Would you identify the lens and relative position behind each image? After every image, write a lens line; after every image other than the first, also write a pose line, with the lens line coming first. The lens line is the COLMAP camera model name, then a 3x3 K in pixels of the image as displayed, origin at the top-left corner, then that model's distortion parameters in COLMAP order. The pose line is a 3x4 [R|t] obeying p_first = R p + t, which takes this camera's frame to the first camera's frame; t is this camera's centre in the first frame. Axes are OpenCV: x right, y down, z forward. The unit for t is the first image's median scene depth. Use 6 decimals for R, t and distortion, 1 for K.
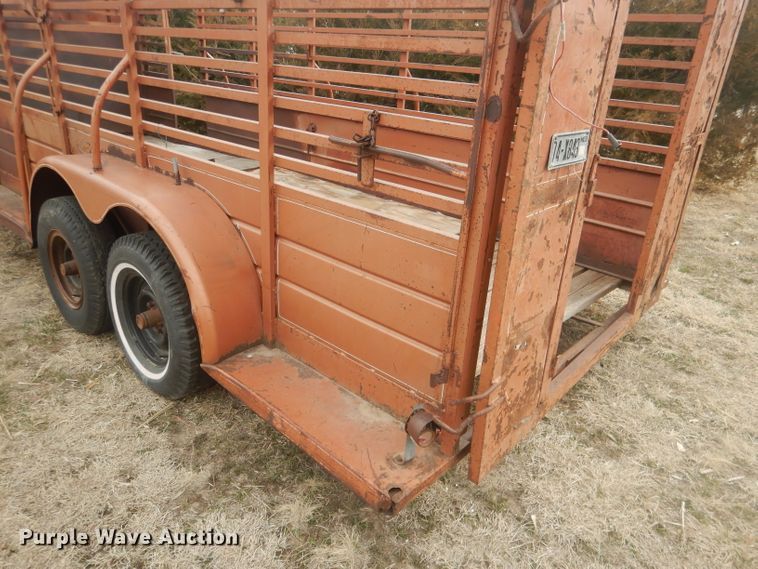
lens RADIAL K [[544.0, 0, 376.0], [0, 544.0, 280.8], [0, 0, 1]] dist [0.006785, 0.001805]
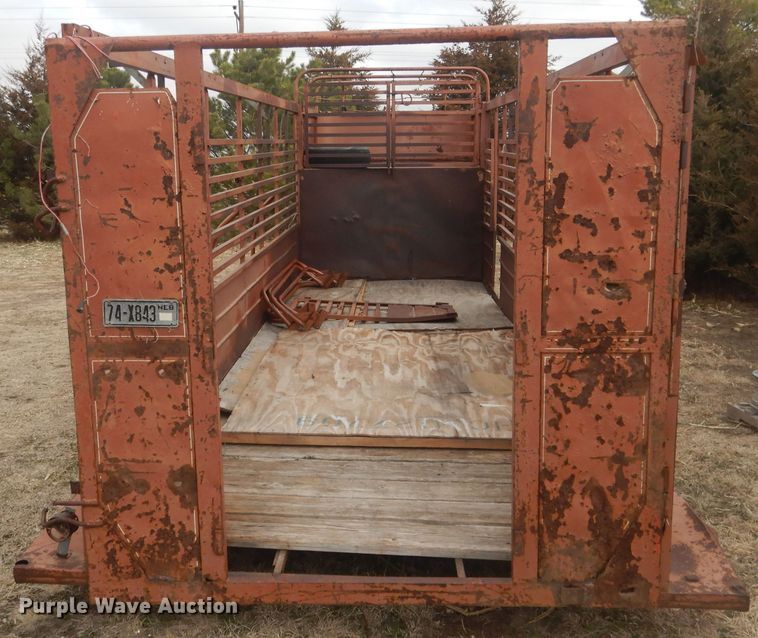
lens RADIAL K [[839.9, 0, 333.3], [0, 839.9, 275.2], [0, 0, 1]] dist [0.004565, 0.008765]
pose [[0.611523, 0.065783, -0.788487, 1.405239], [-0.268552, 0.954638, -0.128635, -0.135173], [0.744257, 0.290413, 0.601449, 0.123003]]
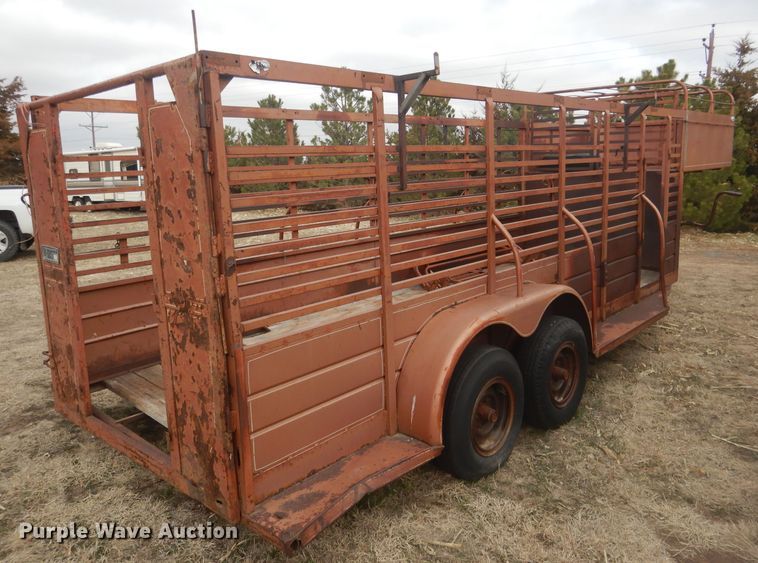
lens RADIAL K [[588.0, 0, 366.6], [0, 588.0, 249.1], [0, 0, 1]] dist [0.002921, -0.001853]
pose [[-0.020041, 0.096224, -0.995158, 1.789692], [-0.361165, 0.927448, 0.096950, -0.635333], [0.932287, 0.361359, 0.016165, 1.439835]]
